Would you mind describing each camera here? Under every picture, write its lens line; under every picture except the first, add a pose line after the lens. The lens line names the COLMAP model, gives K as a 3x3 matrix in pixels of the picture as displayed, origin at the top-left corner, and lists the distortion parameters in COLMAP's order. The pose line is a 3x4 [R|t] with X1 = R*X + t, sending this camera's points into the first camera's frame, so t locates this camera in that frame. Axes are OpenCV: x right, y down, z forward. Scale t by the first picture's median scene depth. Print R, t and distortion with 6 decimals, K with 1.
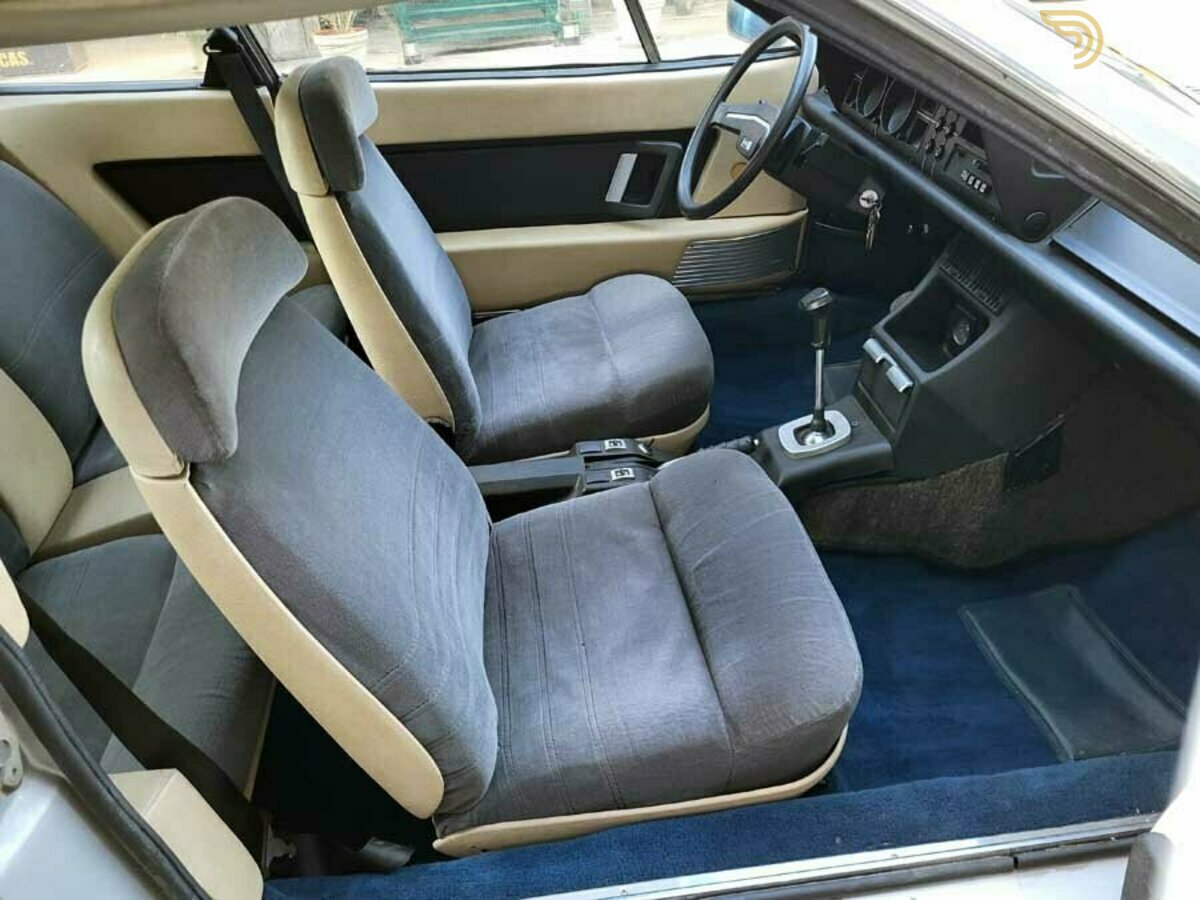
lens RADIAL K [[922.7, 0, 590.5], [0, 922.7, 442.7], [0, 0, 1]] dist [0.037132, -0.046890]
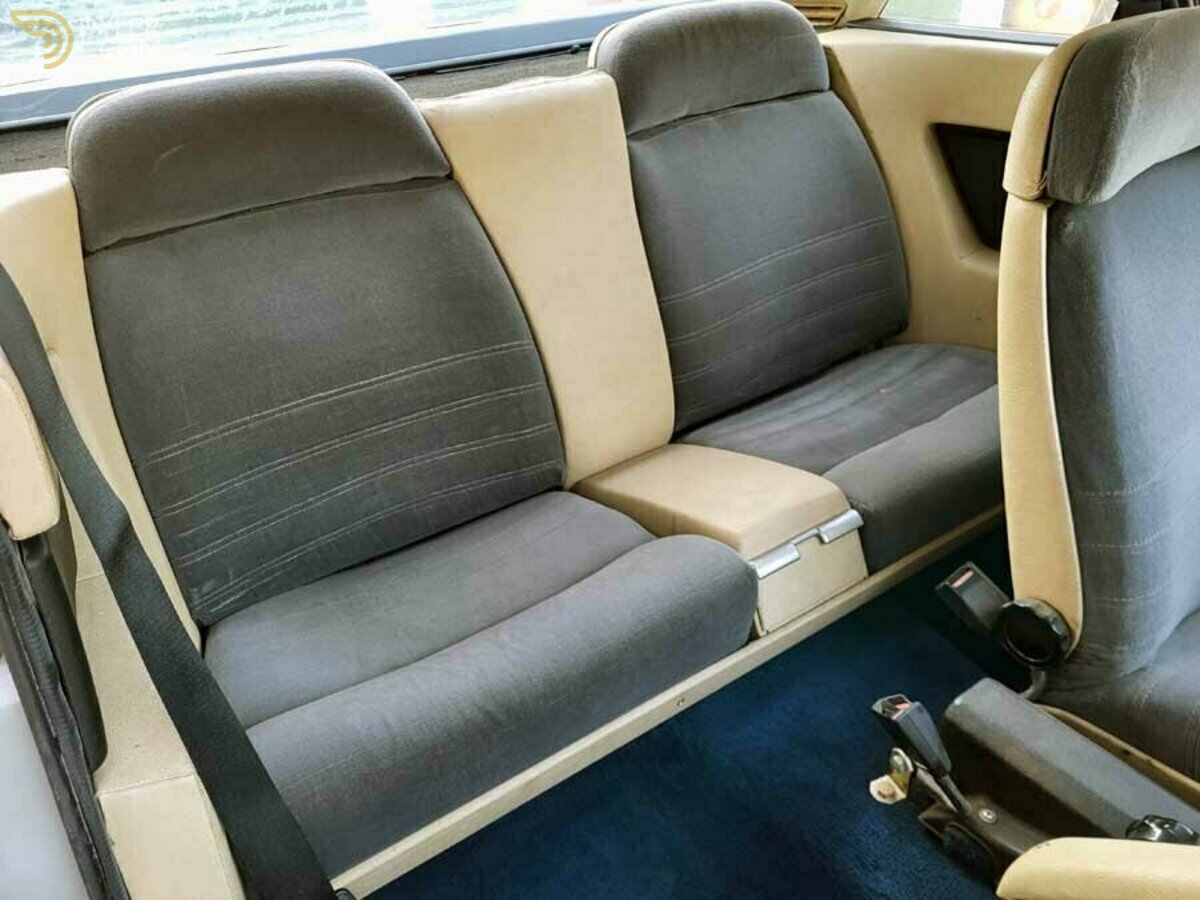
lens RADIAL K [[922.7, 0, 590.5], [0, 922.7, 442.7], [0, 0, 1]] dist [0.037132, -0.046890]
pose [[0.452754, 0.434667, -0.778510, 0.120952], [-0.442433, 0.867573, 0.227090, -0.130036], [0.774123, 0.241623, 0.585108, 0.427825]]
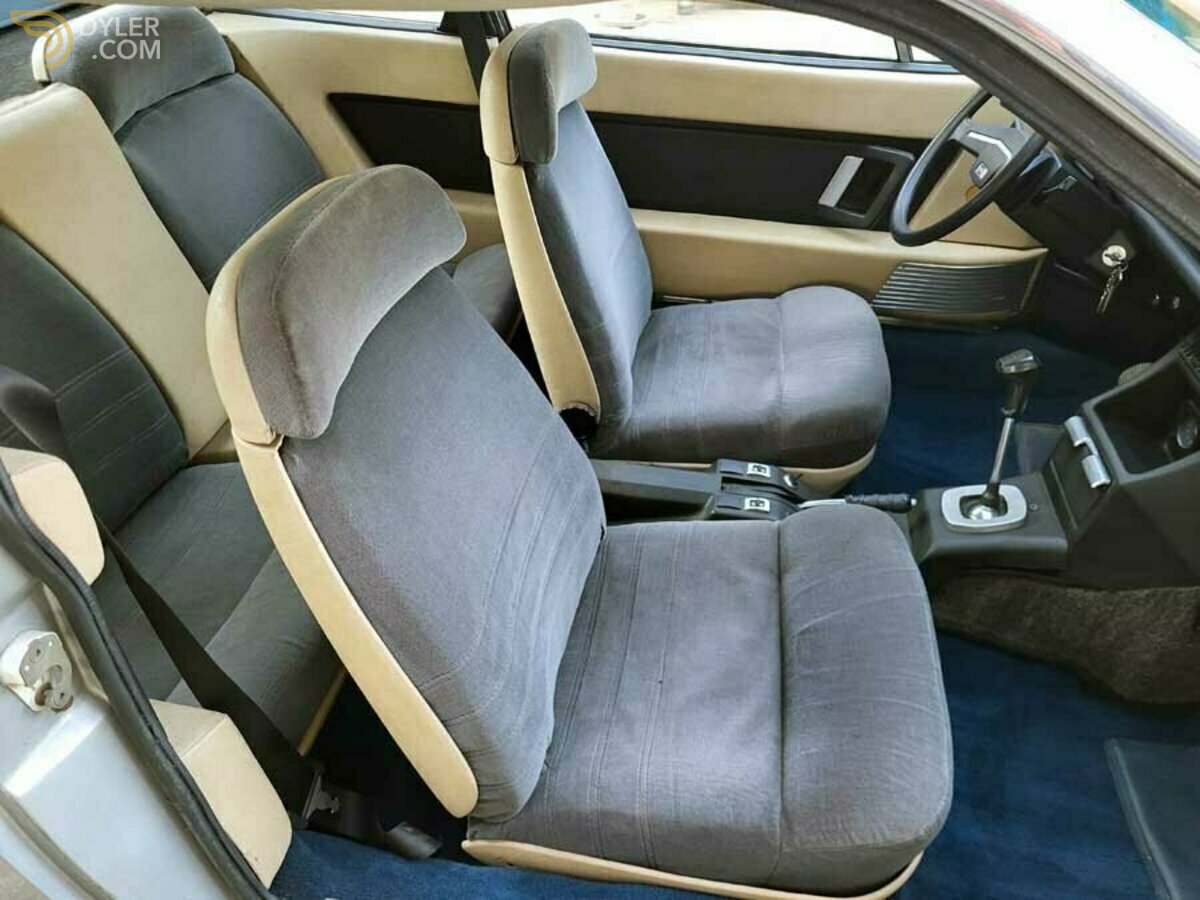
lens RADIAL K [[922.7, 0, 590.5], [0, 922.7, 442.7], [0, 0, 1]] dist [0.037132, -0.046890]
pose [[0.955633, 0.212153, -0.204346, 0.052014], [-0.202544, 0.976972, 0.067094, -0.056805], [0.213874, -0.022728, 0.976597, 0.048411]]
